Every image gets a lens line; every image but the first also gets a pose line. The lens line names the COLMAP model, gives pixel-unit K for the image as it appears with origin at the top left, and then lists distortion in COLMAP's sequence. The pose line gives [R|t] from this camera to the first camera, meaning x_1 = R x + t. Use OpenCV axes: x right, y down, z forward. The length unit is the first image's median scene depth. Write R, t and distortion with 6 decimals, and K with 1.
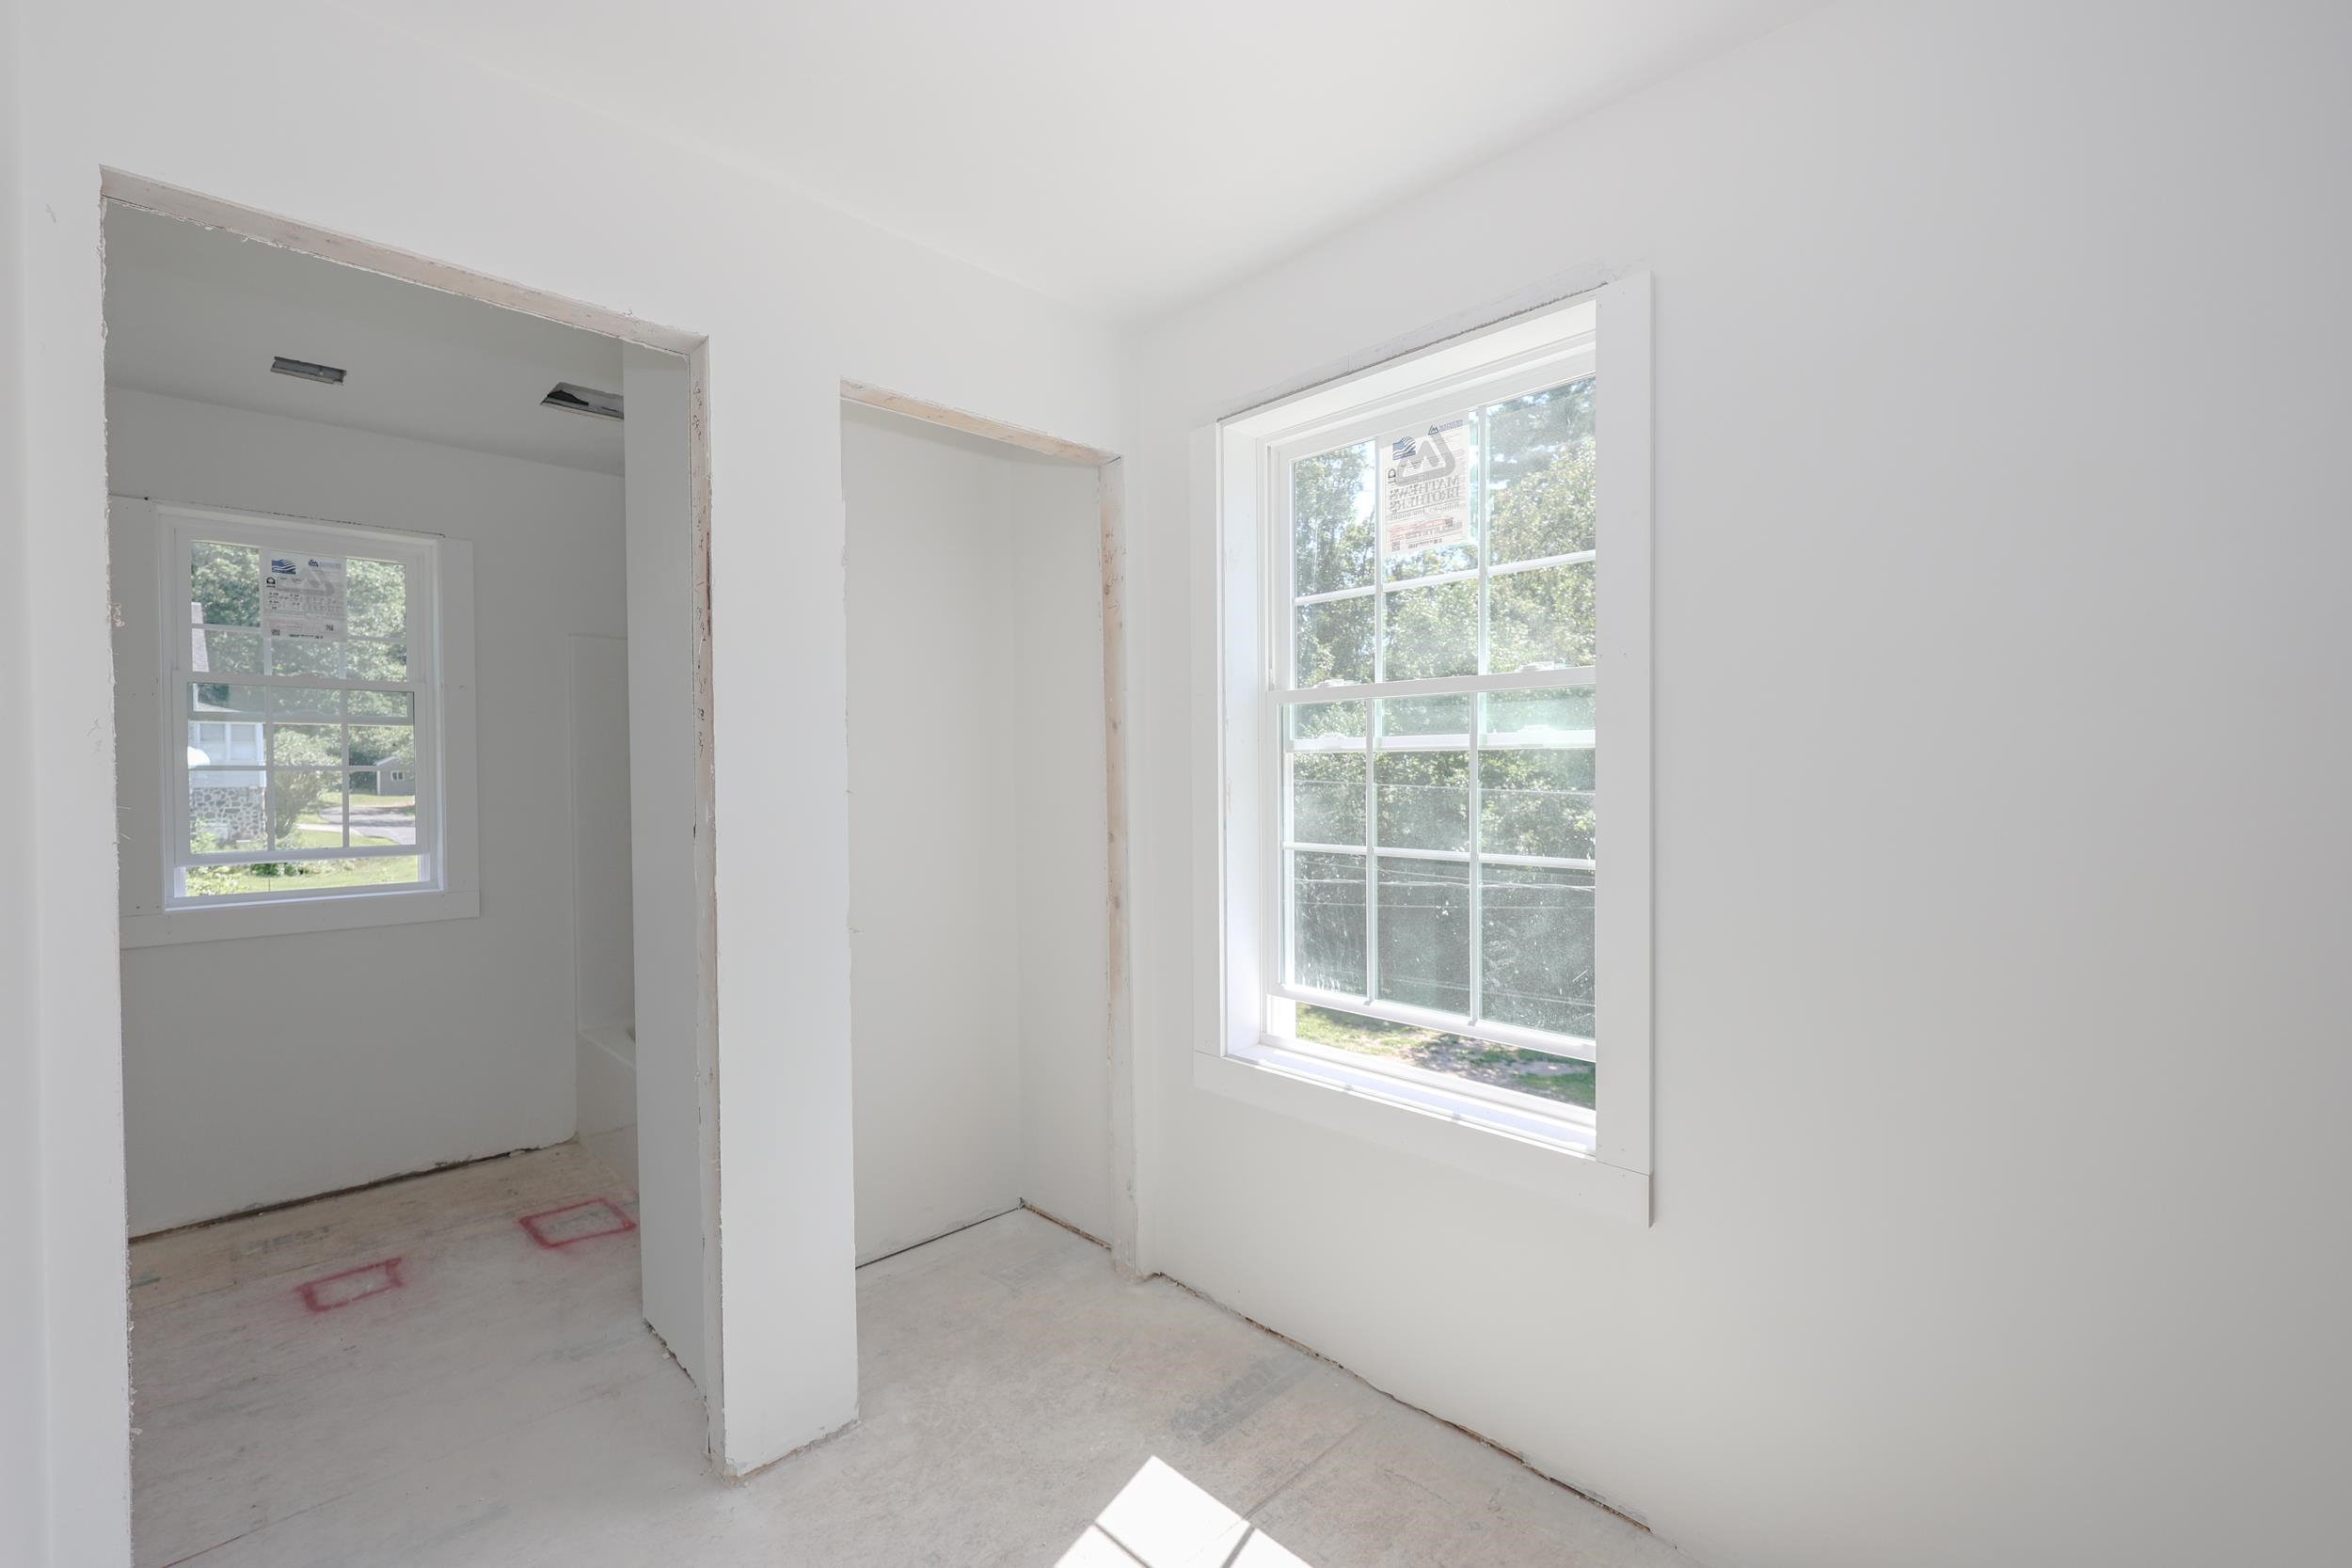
lens RADIAL K [[974.9, 0, 1135.1], [0, 974.9, 788.7], [0, 0, 1]] dist [0.000634, 0.000175]
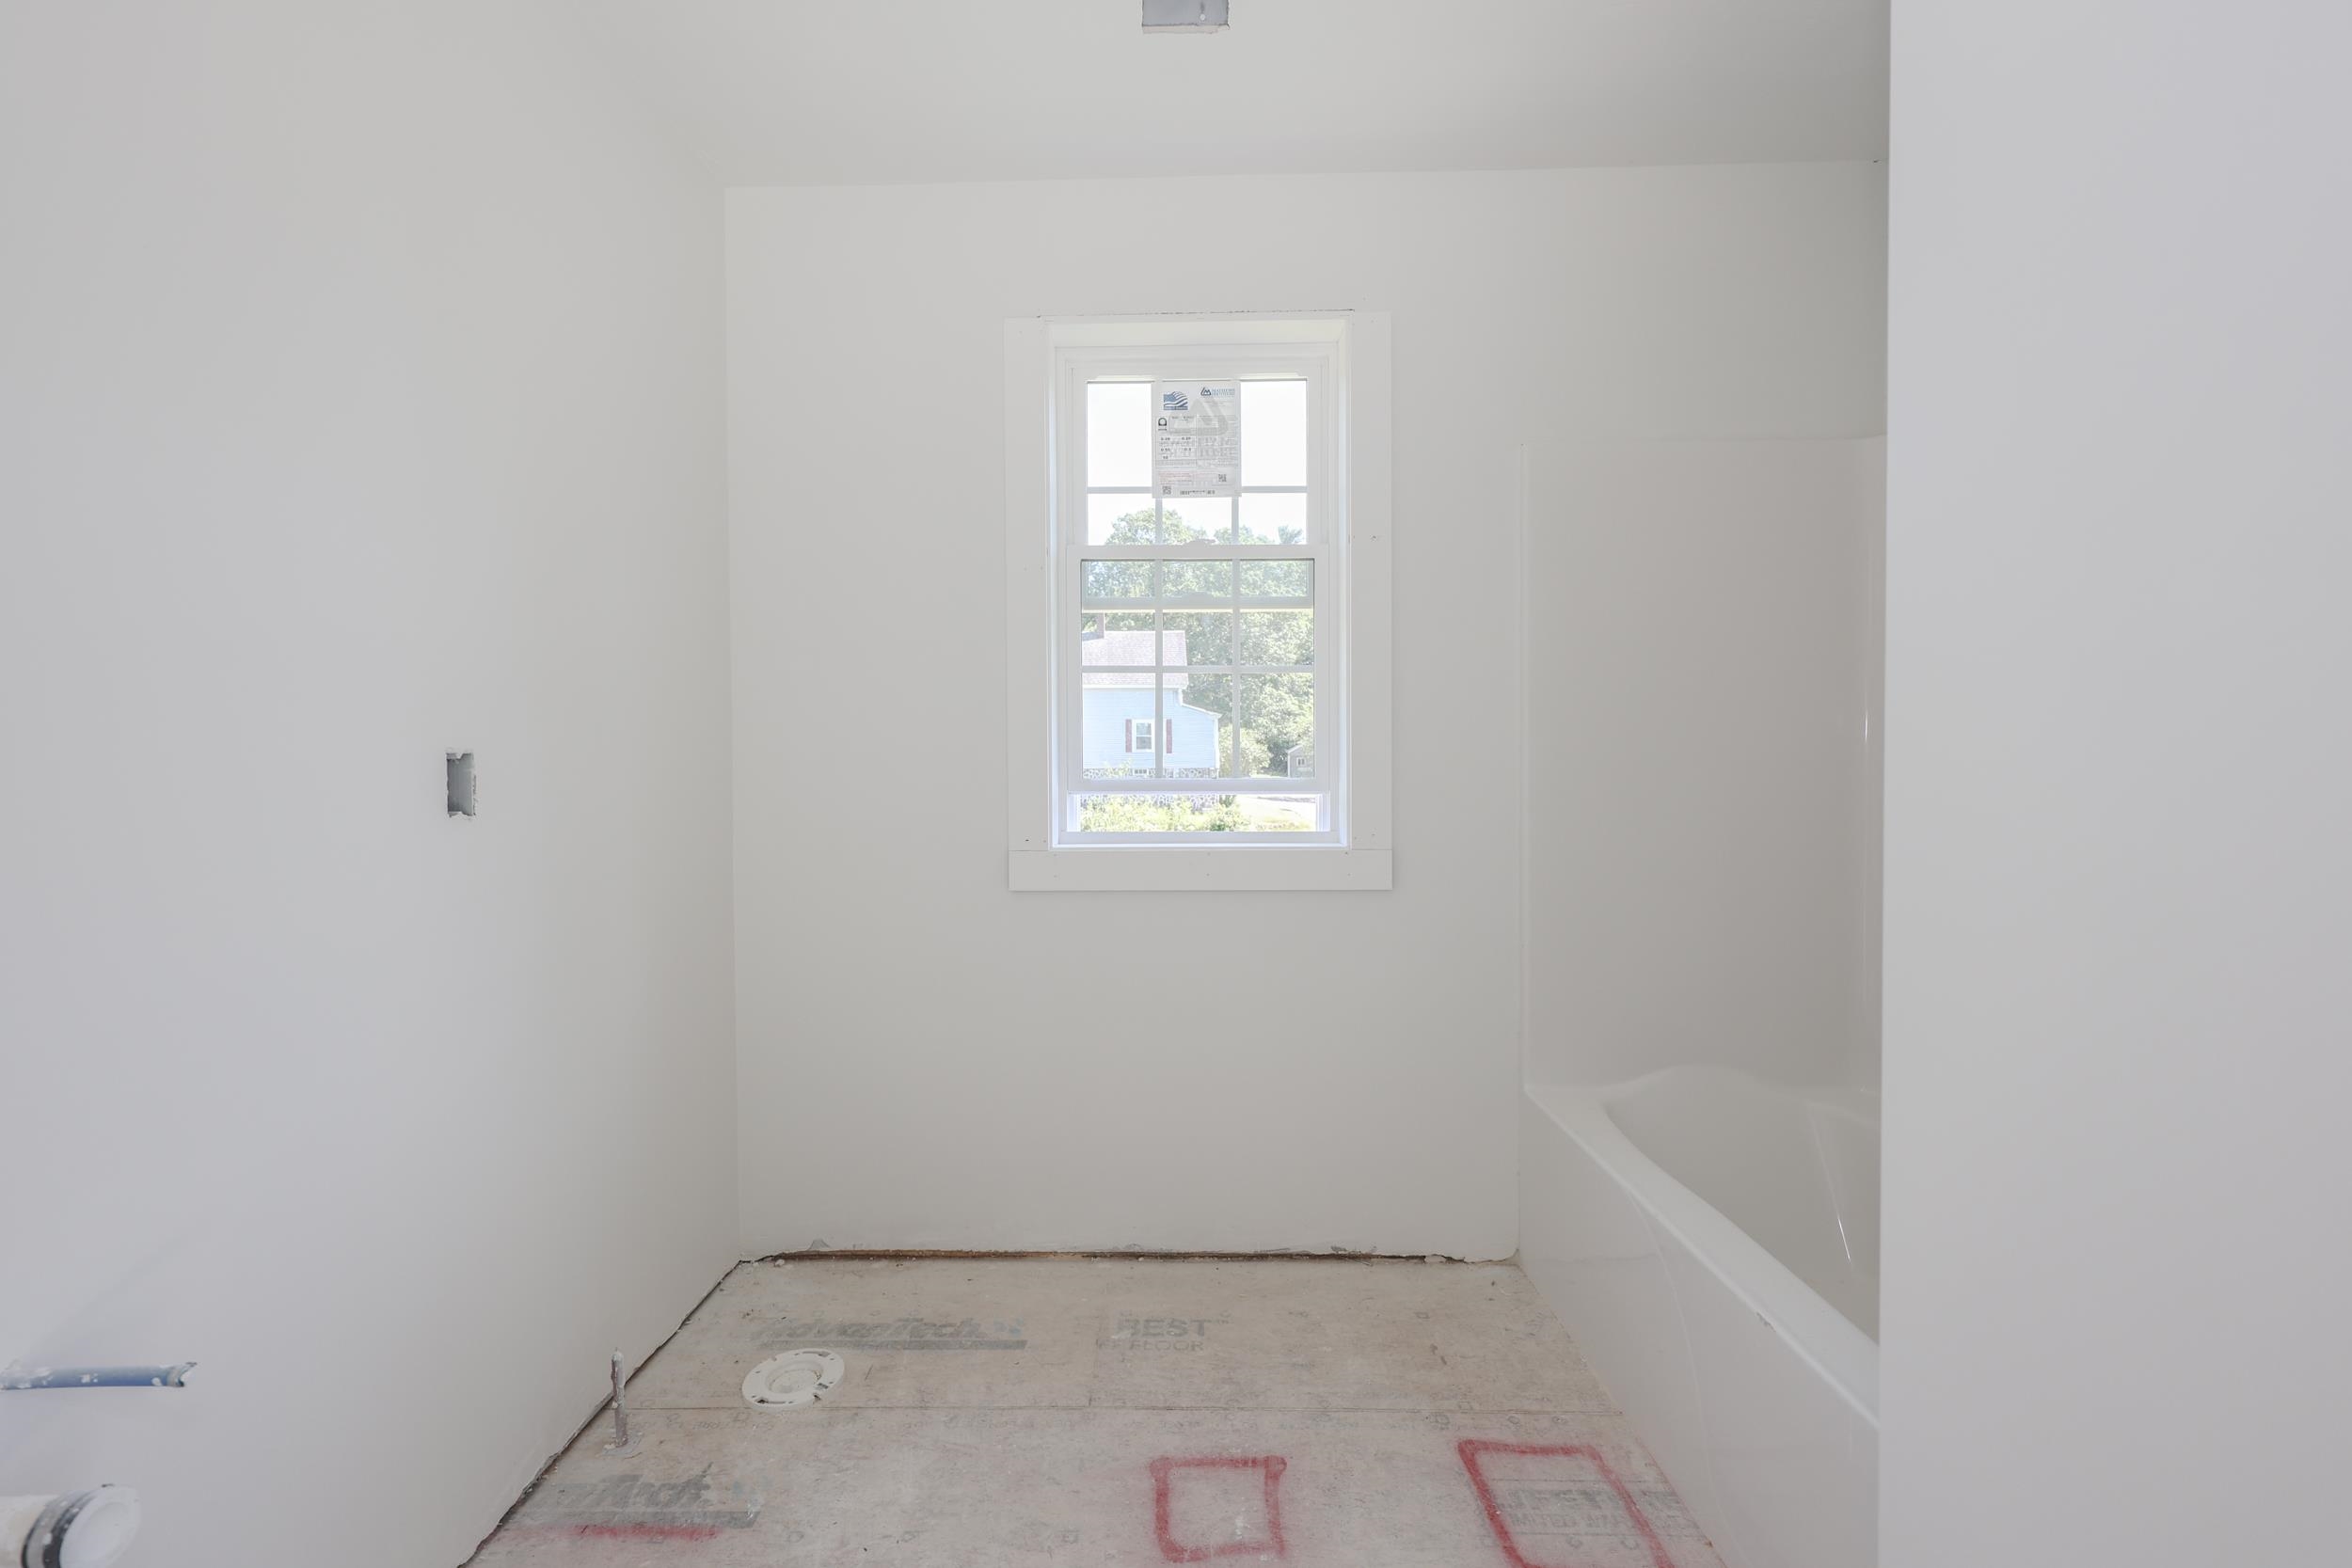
lens RADIAL K [[974.9, 0, 1171.4], [0, 974.9, 776.6], [0, 0, 1]] dist [0.000634, 0.000175]
pose [[0.710788, 0.010861, -0.703322, -0.352480], [-0.011510, 0.999926, 0.003810, 0.059870], [0.703312, 0.005388, 0.710861, 0.477349]]
